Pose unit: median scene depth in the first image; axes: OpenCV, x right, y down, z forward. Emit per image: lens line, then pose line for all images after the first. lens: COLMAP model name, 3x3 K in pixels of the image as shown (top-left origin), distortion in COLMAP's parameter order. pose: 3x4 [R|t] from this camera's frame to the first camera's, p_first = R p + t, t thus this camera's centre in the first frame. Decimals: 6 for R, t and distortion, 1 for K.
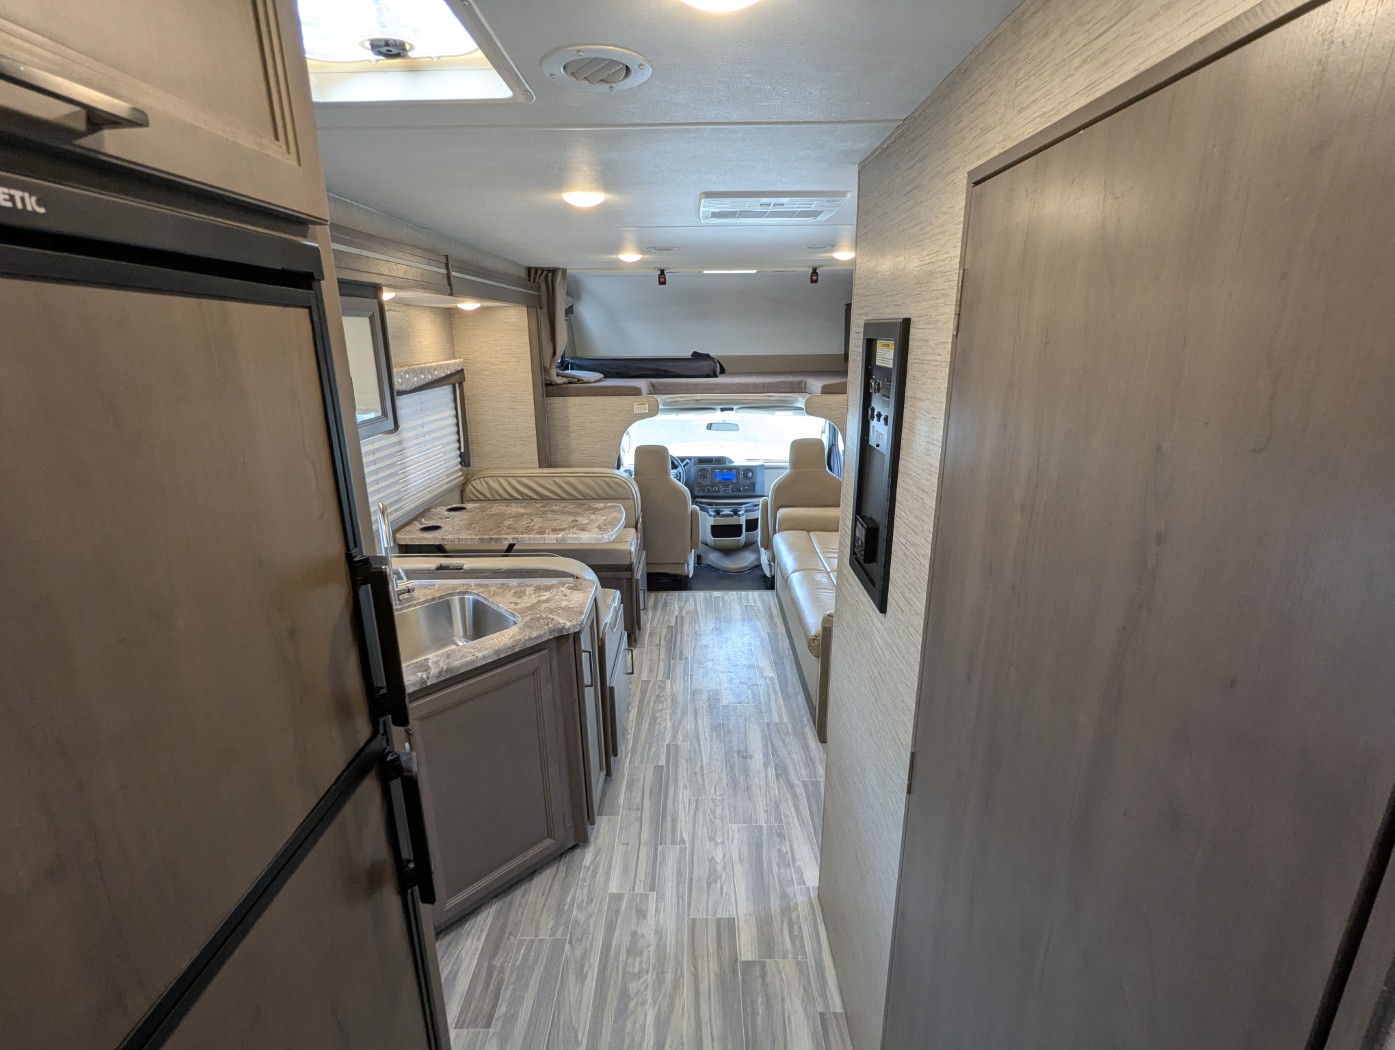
lens RADIAL K [[664.7, 0, 697.6], [0, 664.7, 526.3], [0, 0, 1]] dist [-0.000462, 0.000839]
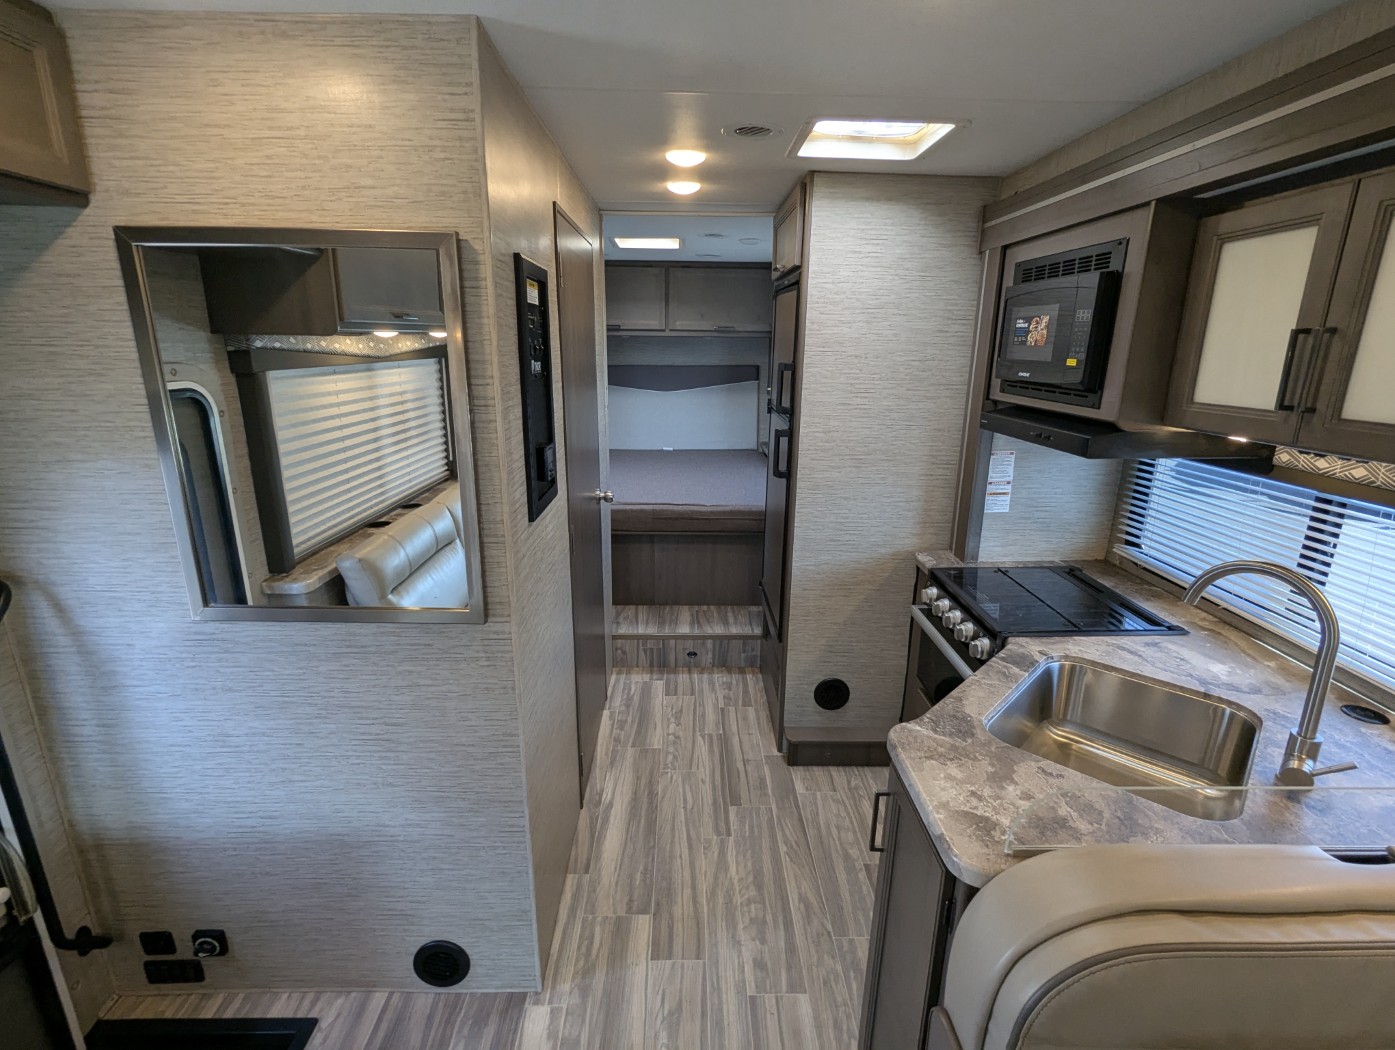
lens RADIAL K [[661.3, 0, 697.5], [0, 661.3, 525.0], [0, 0, 1]] dist [-0.001248, -0.000790]
pose [[-0.999878, -0.001276, -0.015542, 0.004993], [-0.009309, 0.848434, 0.529219, -0.179611], [0.012511, 0.529299, -0.848343, 0.747248]]
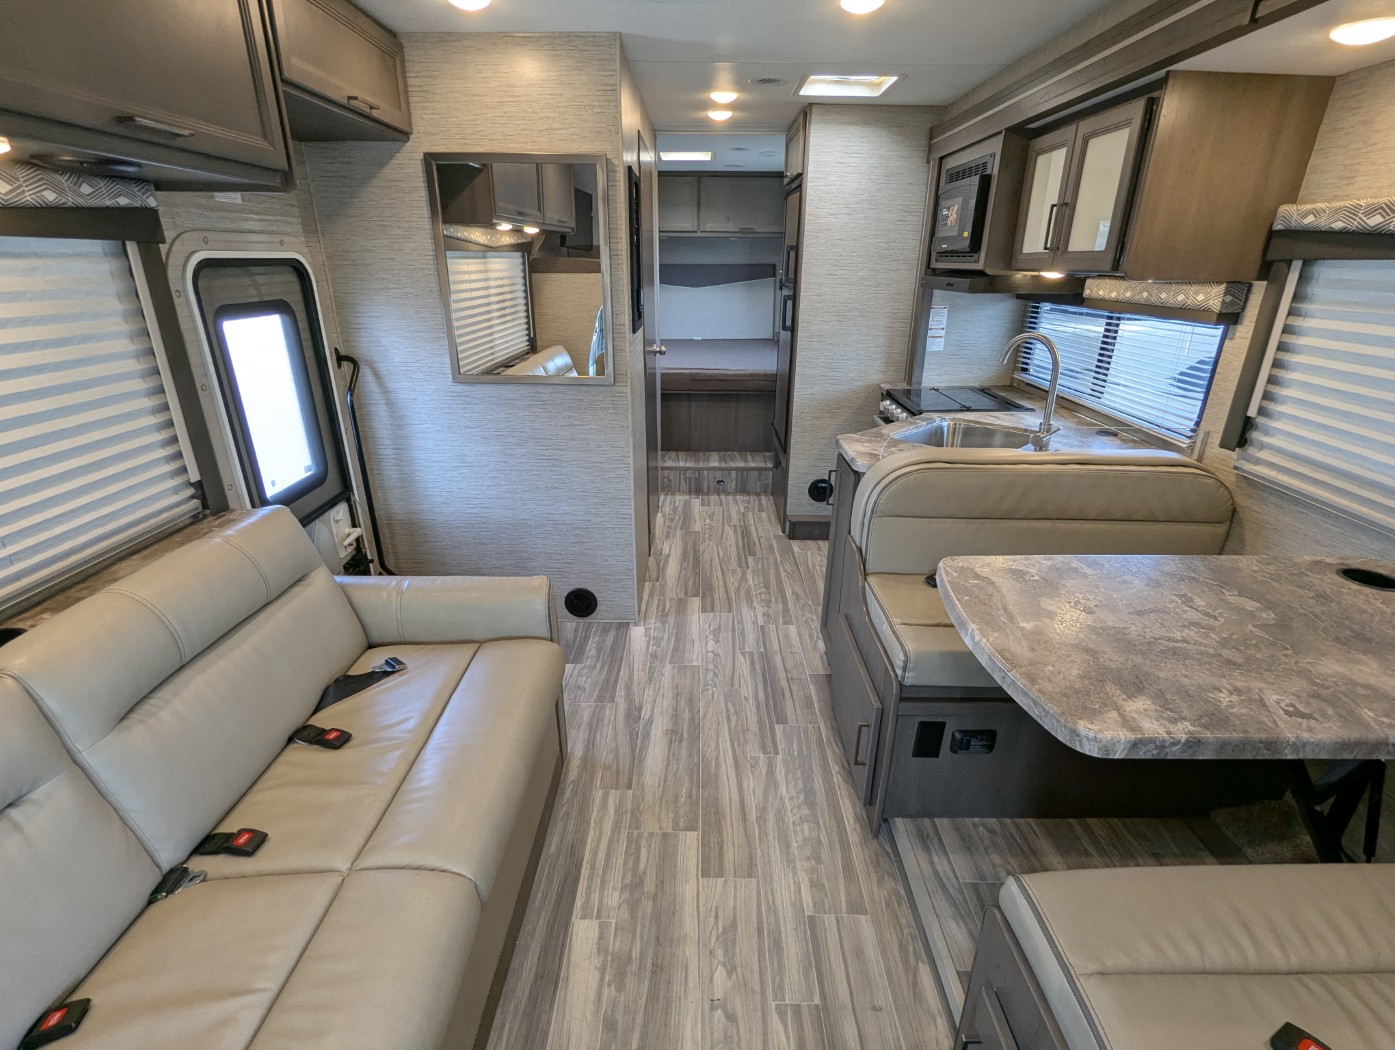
lens RADIAL K [[662.4, 0, 697.4], [0, 662.4, 526.2], [0, 0, 1]] dist [-0.002641, 0.001348]
pose [[-0.999950, -0.003793, 0.009271, 0.026915], [0.002773, 0.784543, 0.620068, -0.231703], [-0.009625, 0.620063, -0.784493, 1.048158]]
